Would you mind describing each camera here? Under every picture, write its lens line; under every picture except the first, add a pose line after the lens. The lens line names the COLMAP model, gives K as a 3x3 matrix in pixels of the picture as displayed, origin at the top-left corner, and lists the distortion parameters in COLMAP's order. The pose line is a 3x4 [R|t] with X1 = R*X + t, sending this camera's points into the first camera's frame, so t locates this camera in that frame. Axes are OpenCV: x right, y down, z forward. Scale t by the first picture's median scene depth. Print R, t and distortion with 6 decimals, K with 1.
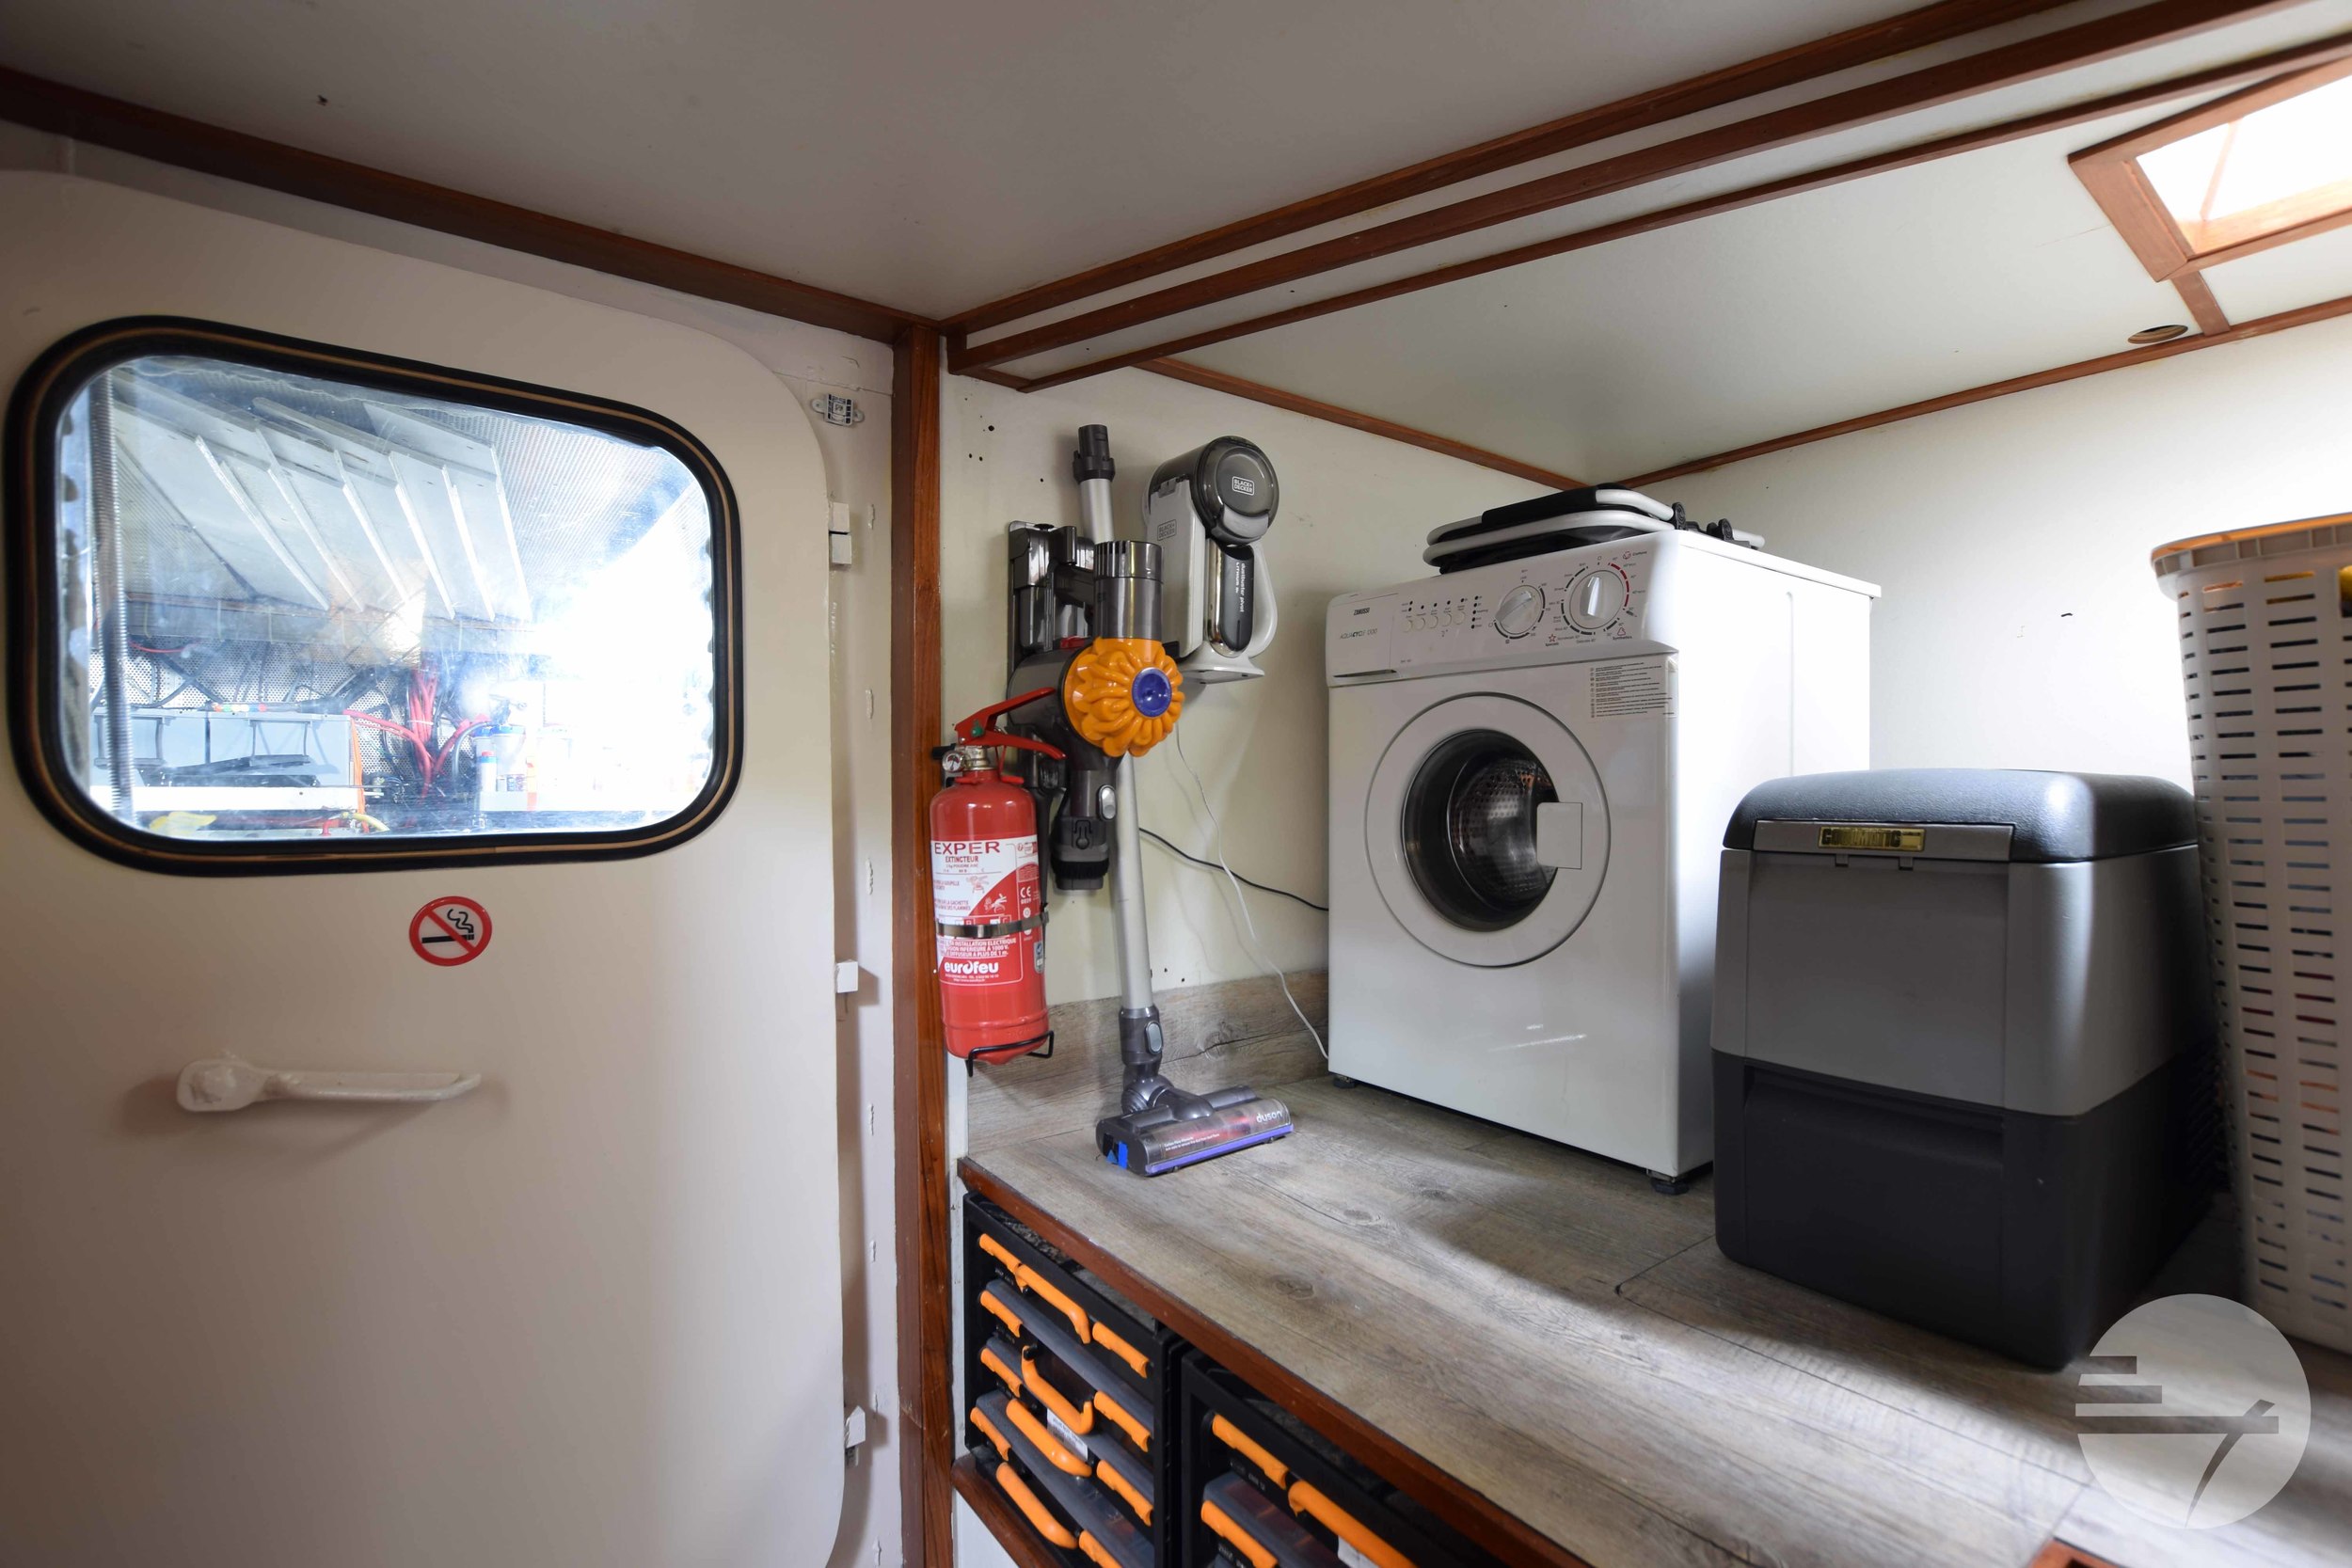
lens RADIAL K [[1024.2, 0, 1171.9], [0, 1024.2, 791.9], [0, 0, 1]] dist [-0.028014, -0.000671]
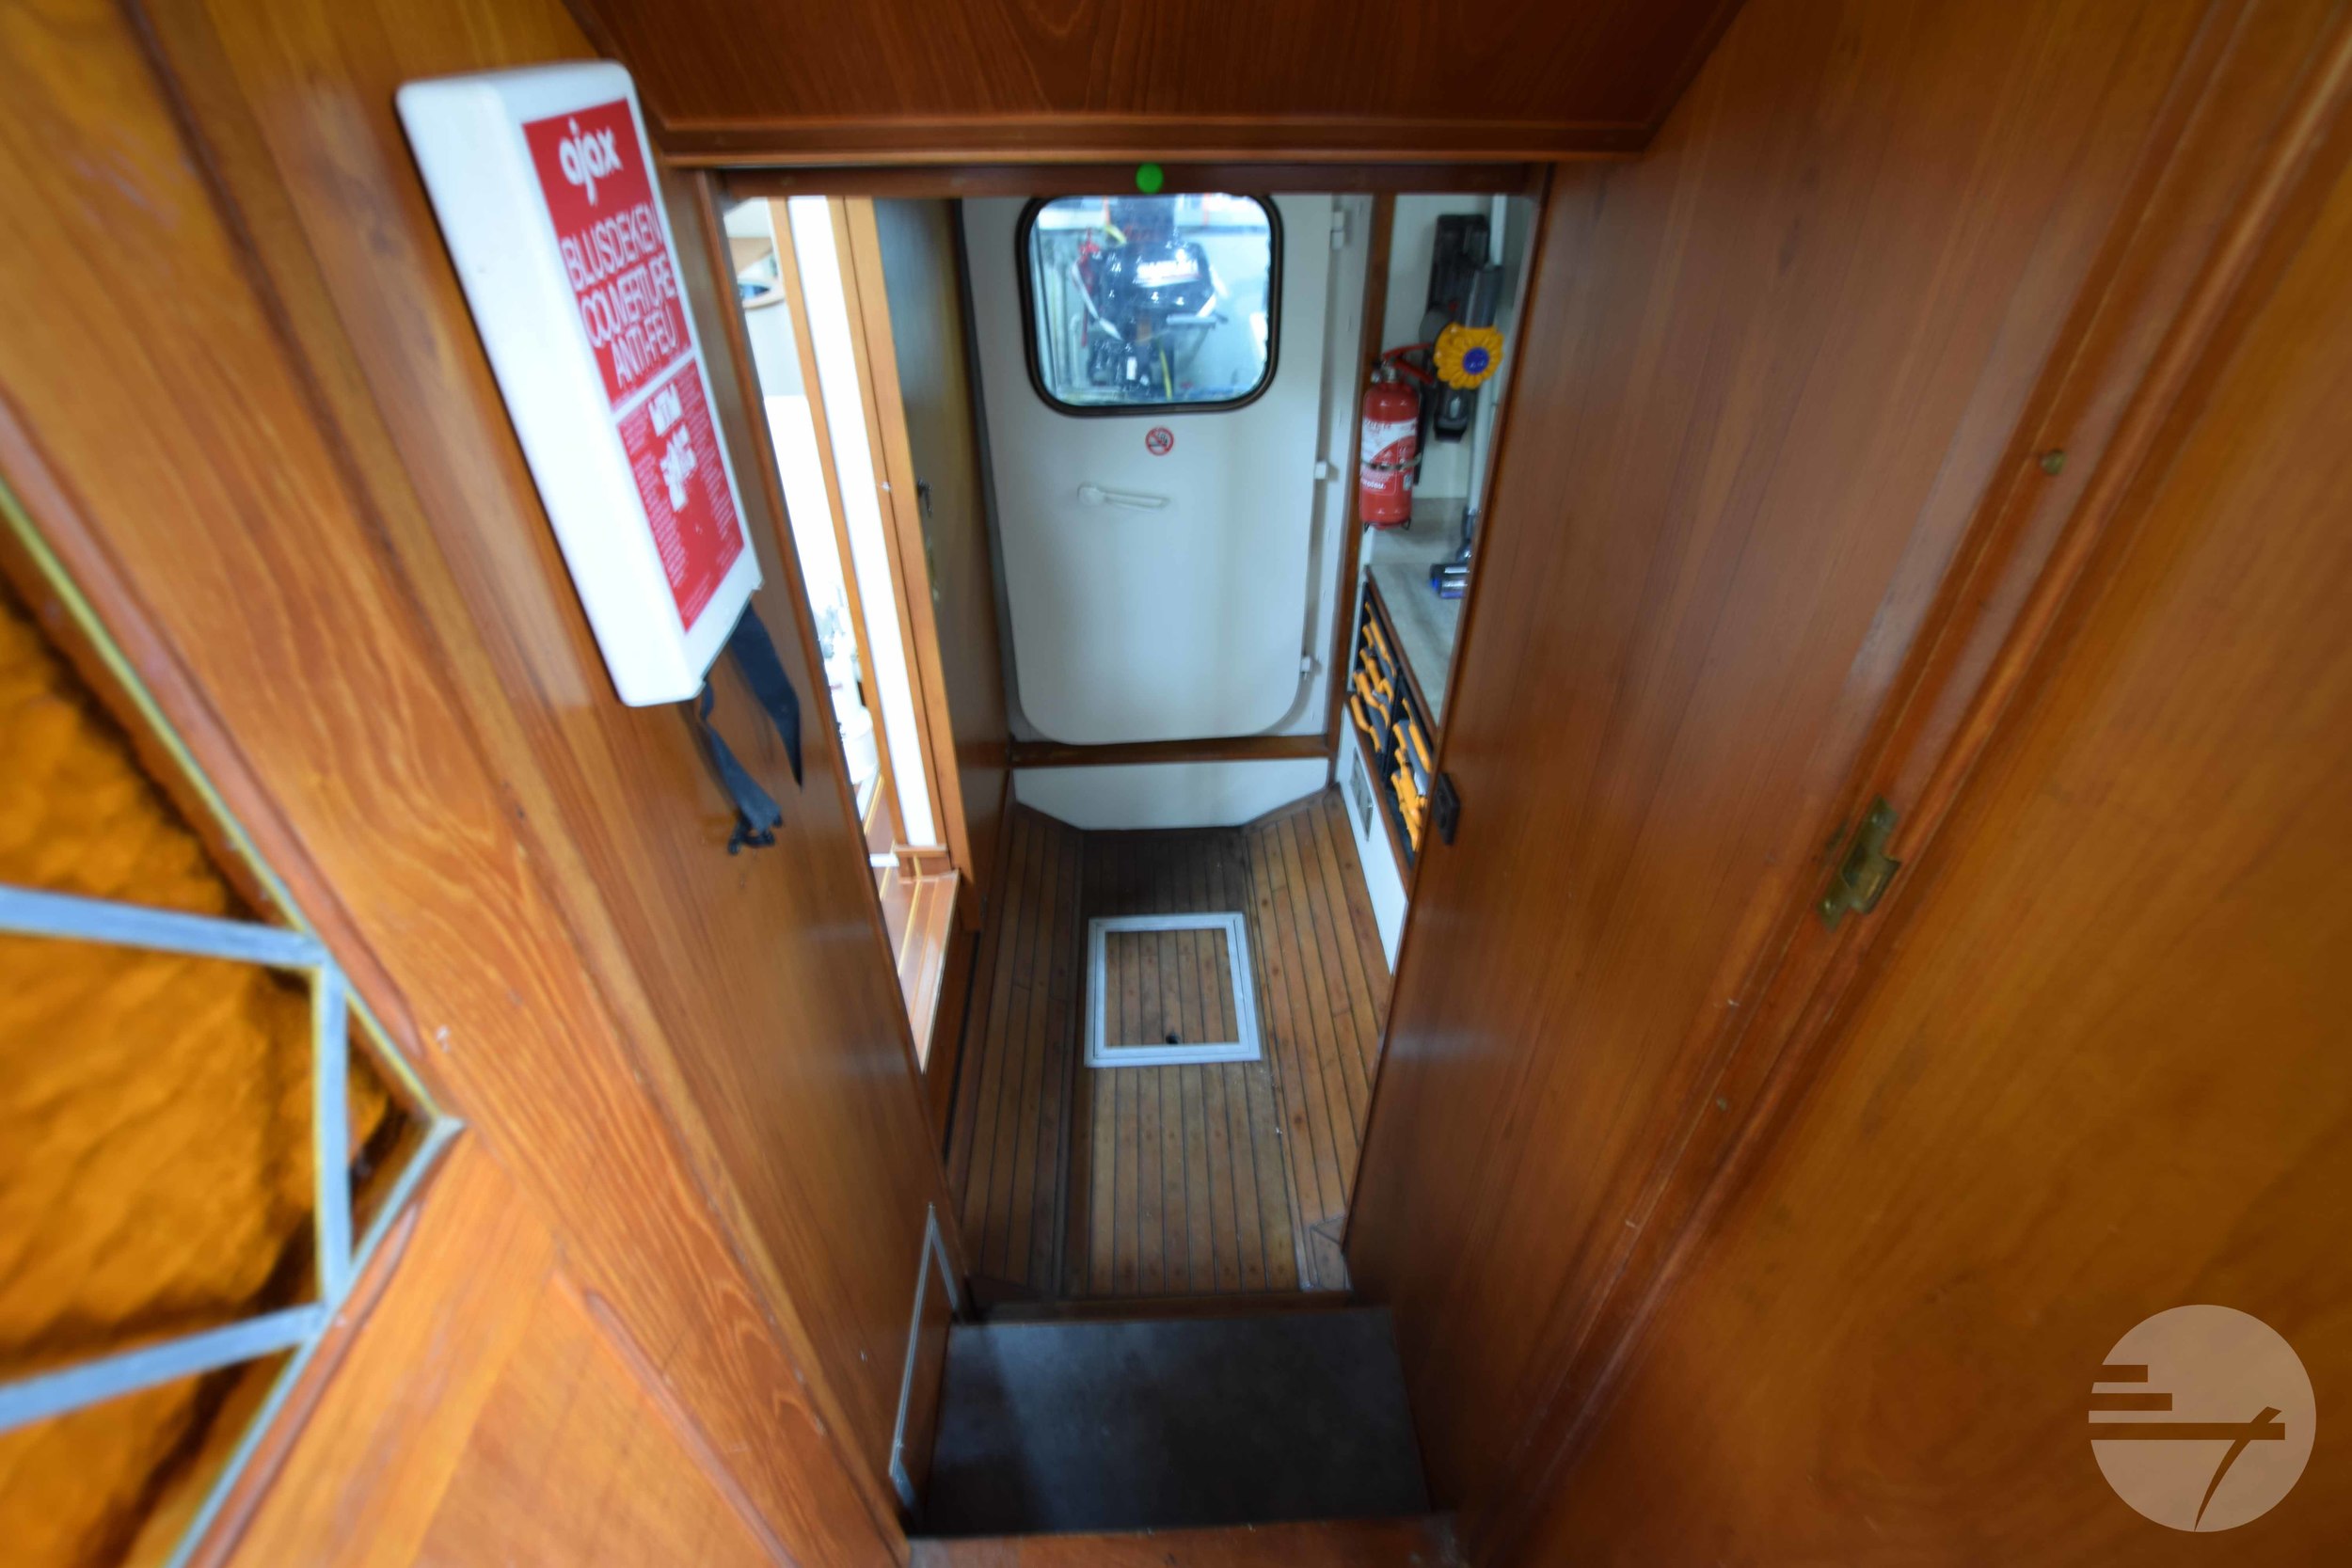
lens RADIAL K [[1024.2, 0, 1174.2], [0, 1024.2, 780.1], [0, 0, 1]] dist [-0.028014, -0.000671]
pose [[0.836243, 0.331827, -0.436564, 0.548122], [0.001317, 0.794911, 0.606725, -0.582839], [0.548357, -0.507944, 0.664302, -0.856246]]
